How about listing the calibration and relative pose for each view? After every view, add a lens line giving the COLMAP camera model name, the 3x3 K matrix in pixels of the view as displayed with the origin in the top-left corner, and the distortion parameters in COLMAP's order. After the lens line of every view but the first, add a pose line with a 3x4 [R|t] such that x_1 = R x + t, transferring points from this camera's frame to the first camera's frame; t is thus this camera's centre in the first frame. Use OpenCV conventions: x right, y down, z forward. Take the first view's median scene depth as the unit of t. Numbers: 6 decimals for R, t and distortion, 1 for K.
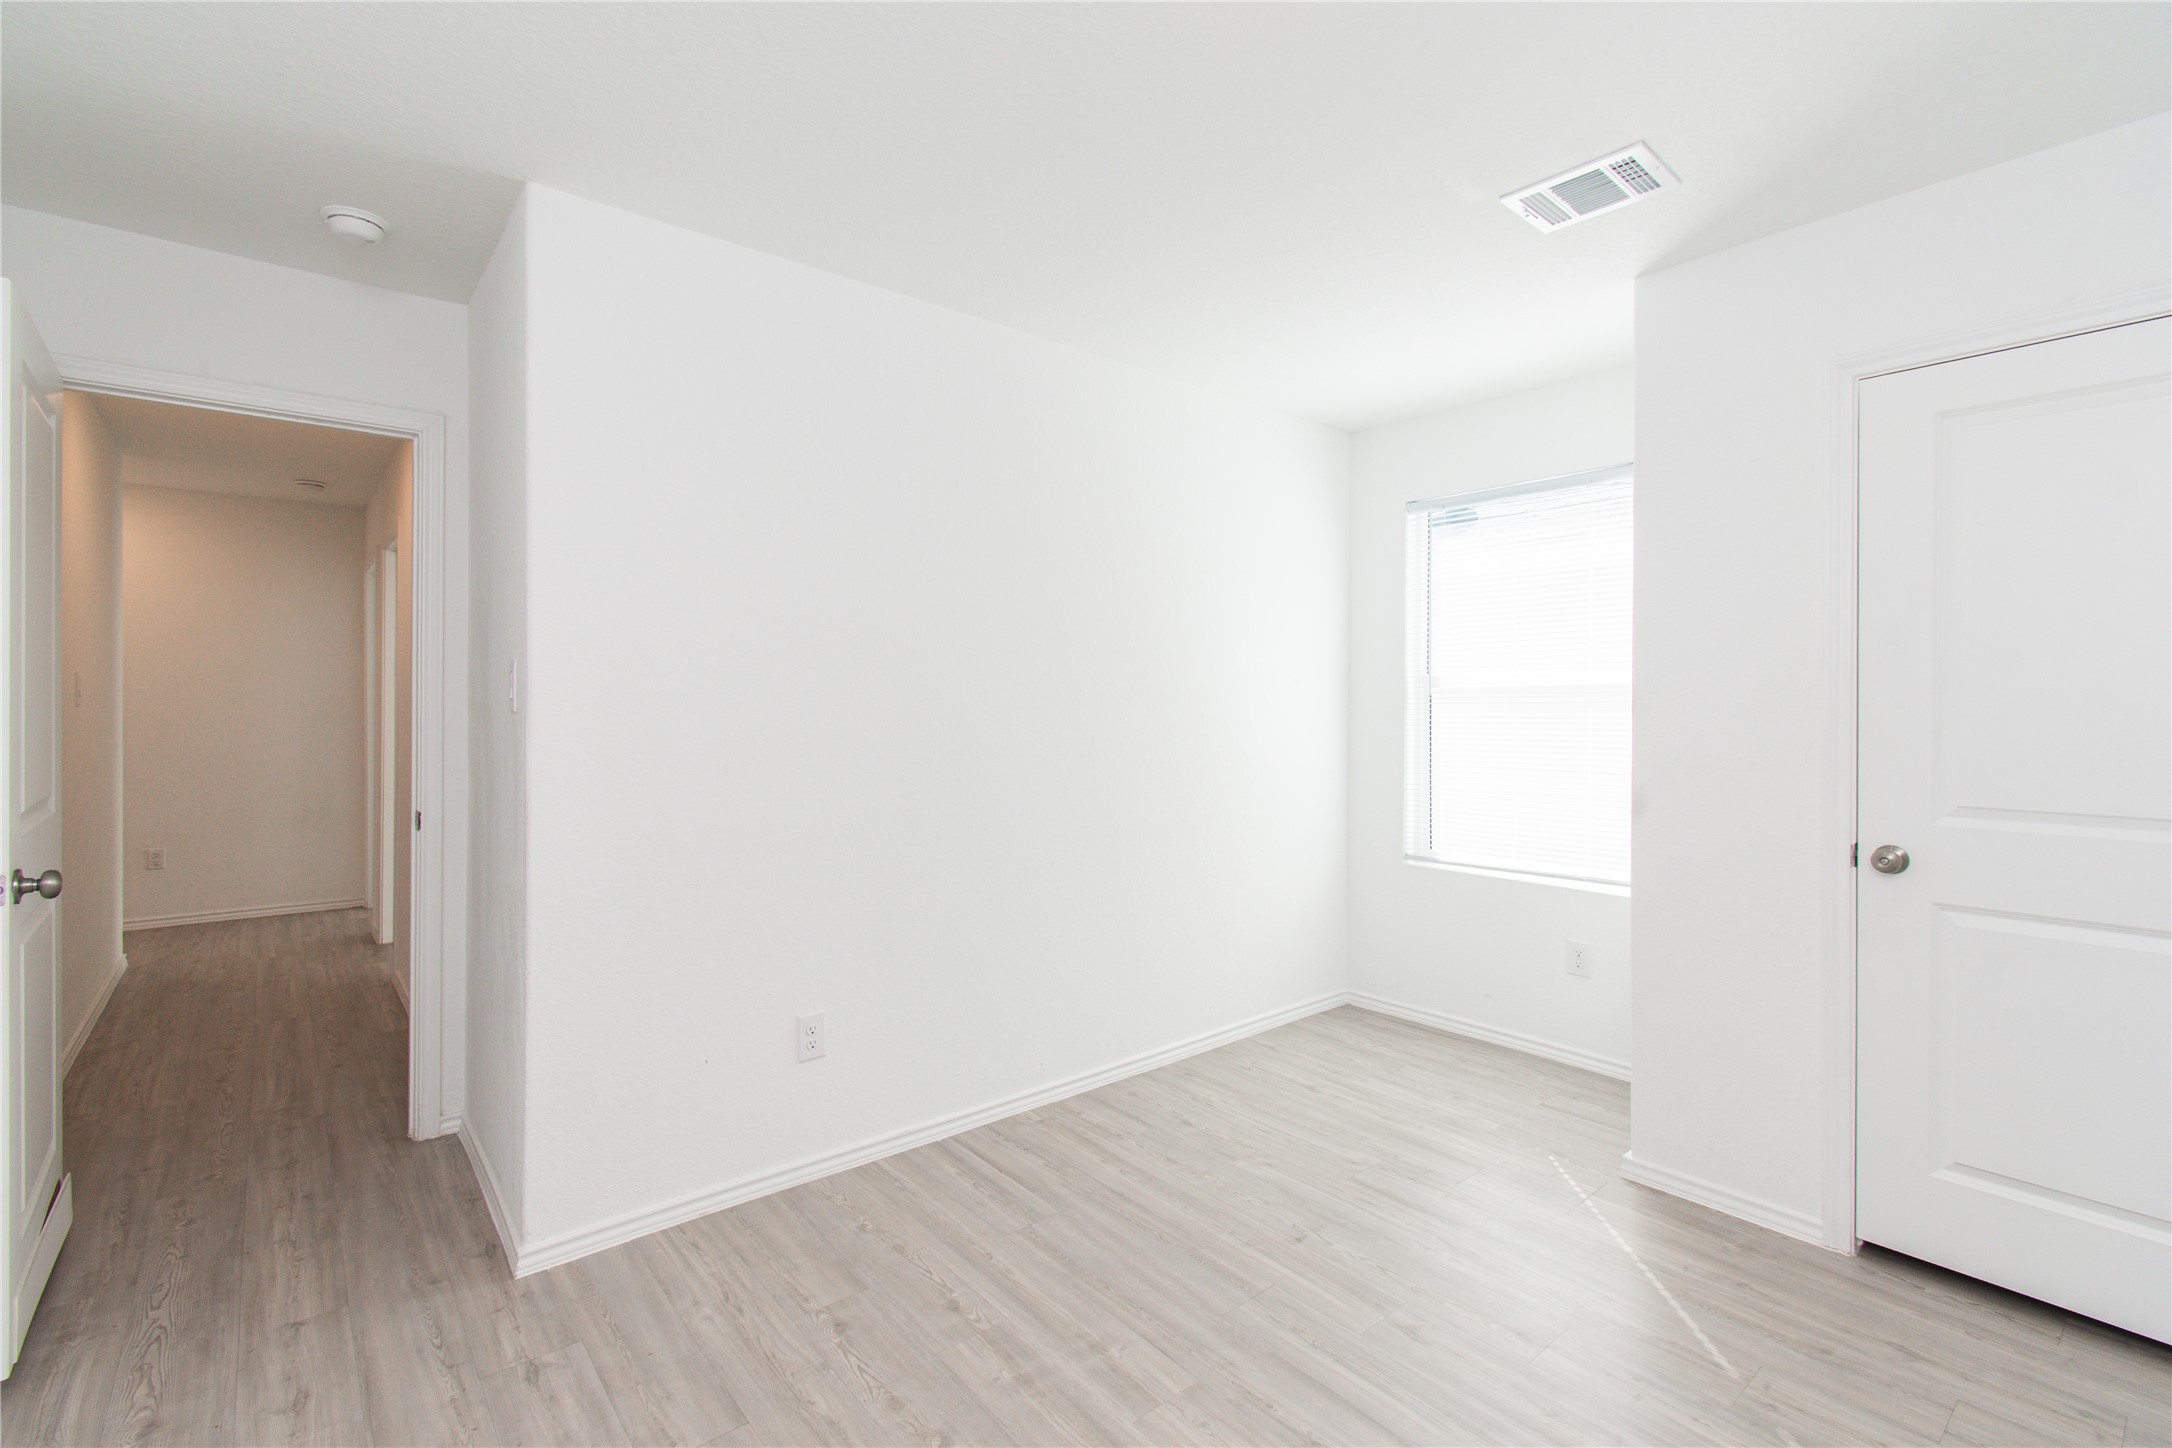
lens RADIAL K [[940.3, 0, 1078.2], [0, 940.3, 705.3], [0, 0, 1]] dist [0.001291, -0.000087]
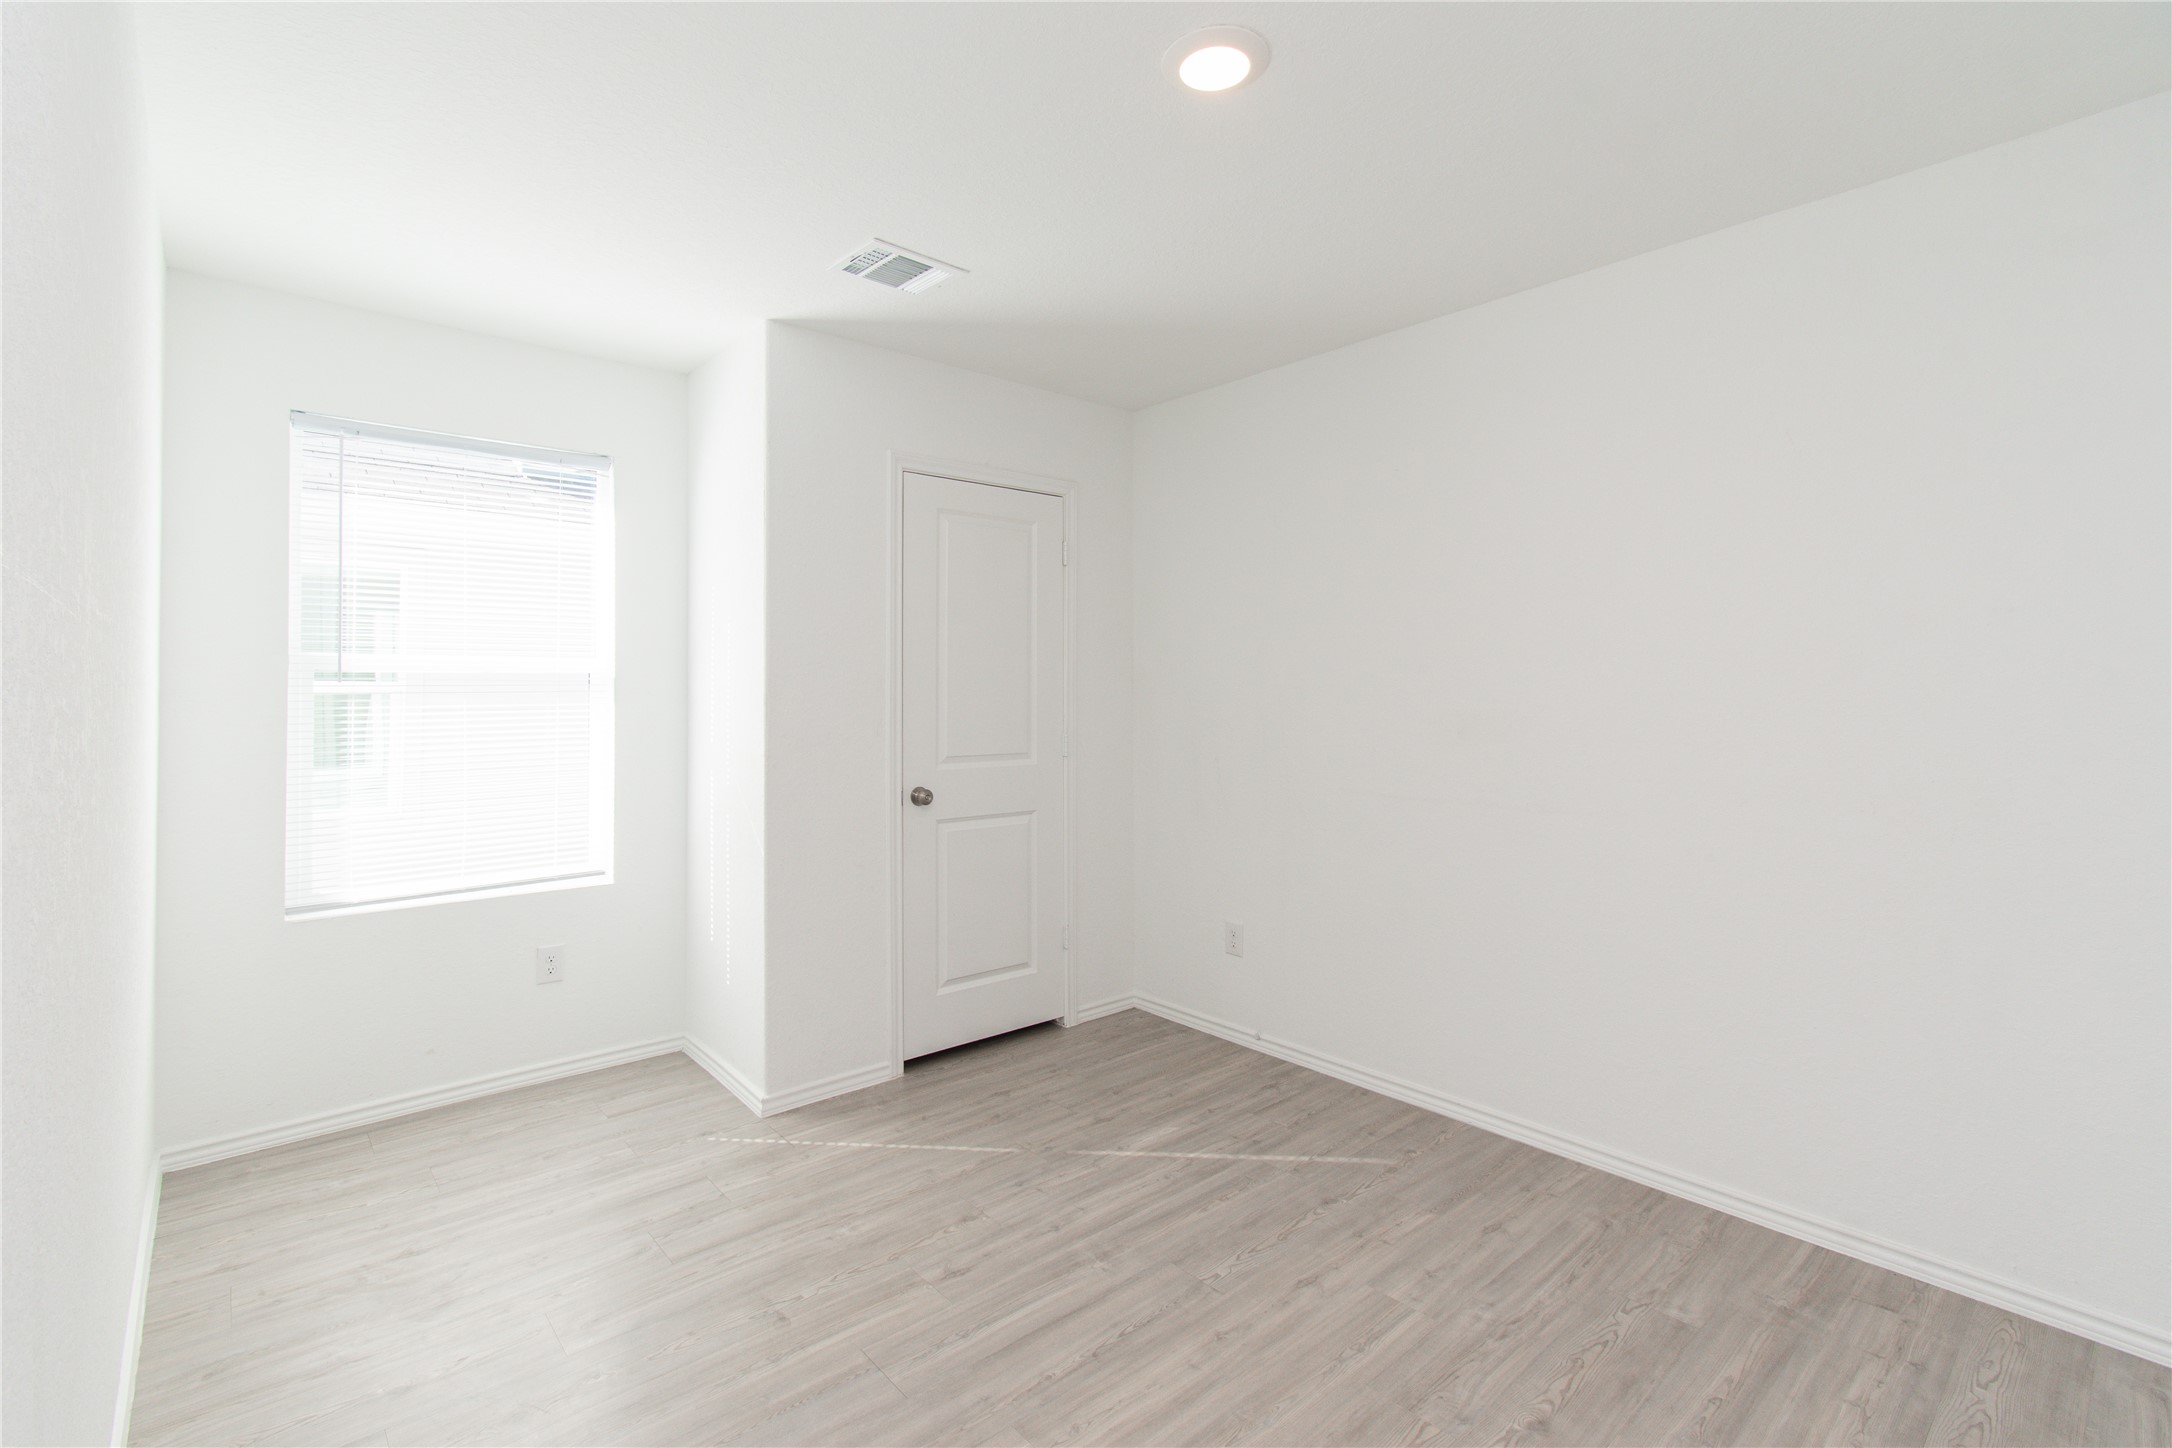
lens RADIAL K [[929.5, 0, 1085.6], [0, 929.5, 684.8], [0, 0, 1]] dist [0.001534, -0.000054]
pose [[0.012673, 0.005667, 0.999904, -0.632455], [0.002105, 0.999982, -0.005694, -0.005946], [-0.999917, 0.002177, 0.012661, 0.730358]]
